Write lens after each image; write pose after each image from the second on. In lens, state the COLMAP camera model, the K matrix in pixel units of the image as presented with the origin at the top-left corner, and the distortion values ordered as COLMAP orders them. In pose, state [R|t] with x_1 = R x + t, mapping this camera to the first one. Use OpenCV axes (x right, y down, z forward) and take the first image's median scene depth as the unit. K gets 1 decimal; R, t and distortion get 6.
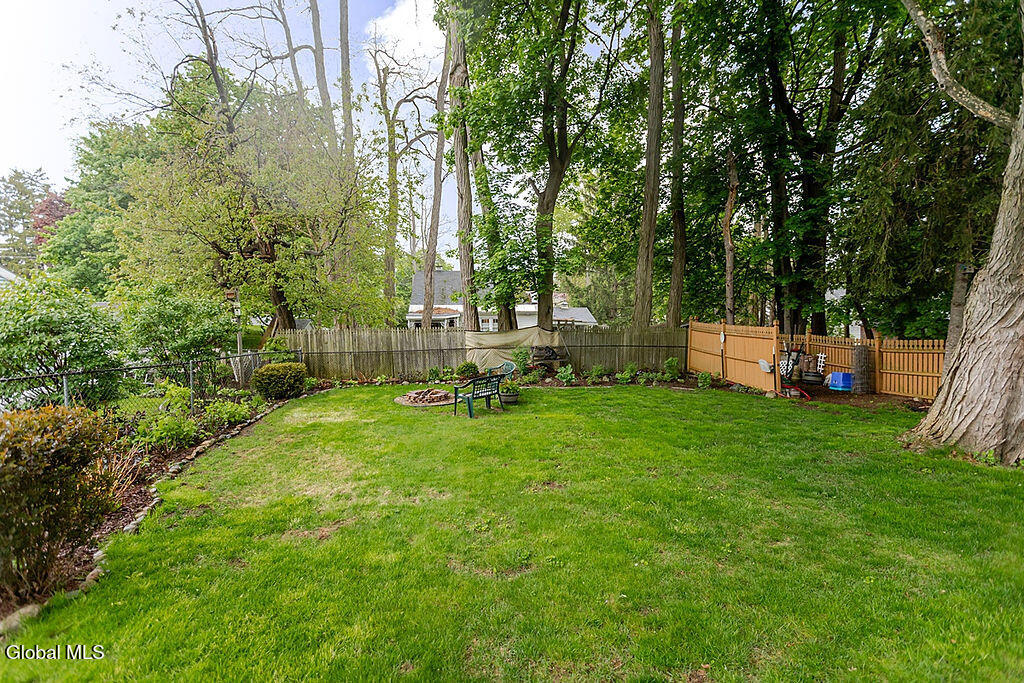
lens RADIAL K [[456.5, 0, 512.9], [0, 456.5, 343.5], [0, 0, 1]] dist [0.002937, -0.000218]
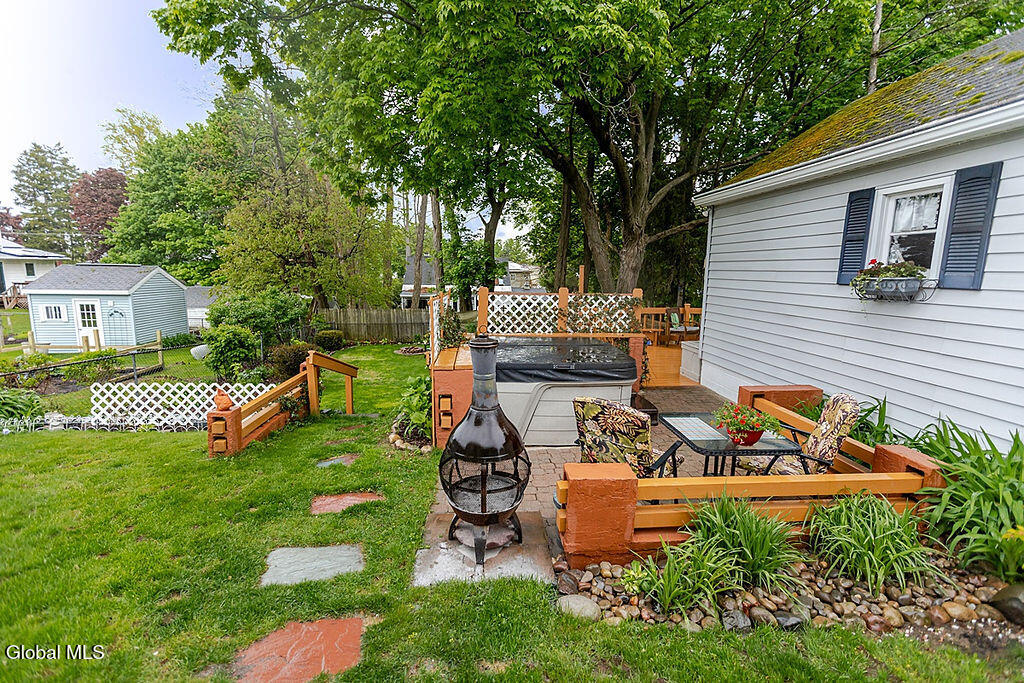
lens RADIAL K [[456.5, 0, 510.7], [0, 456.5, 341.1], [0, 0, 1]] dist [0.002937, -0.000218]
pose [[0.999843, 0.015742, 0.008172, 0.134371], [-0.016245, 0.997711, 0.065643, -0.032117], [-0.007120, -0.065765, 0.997810, -0.573101]]
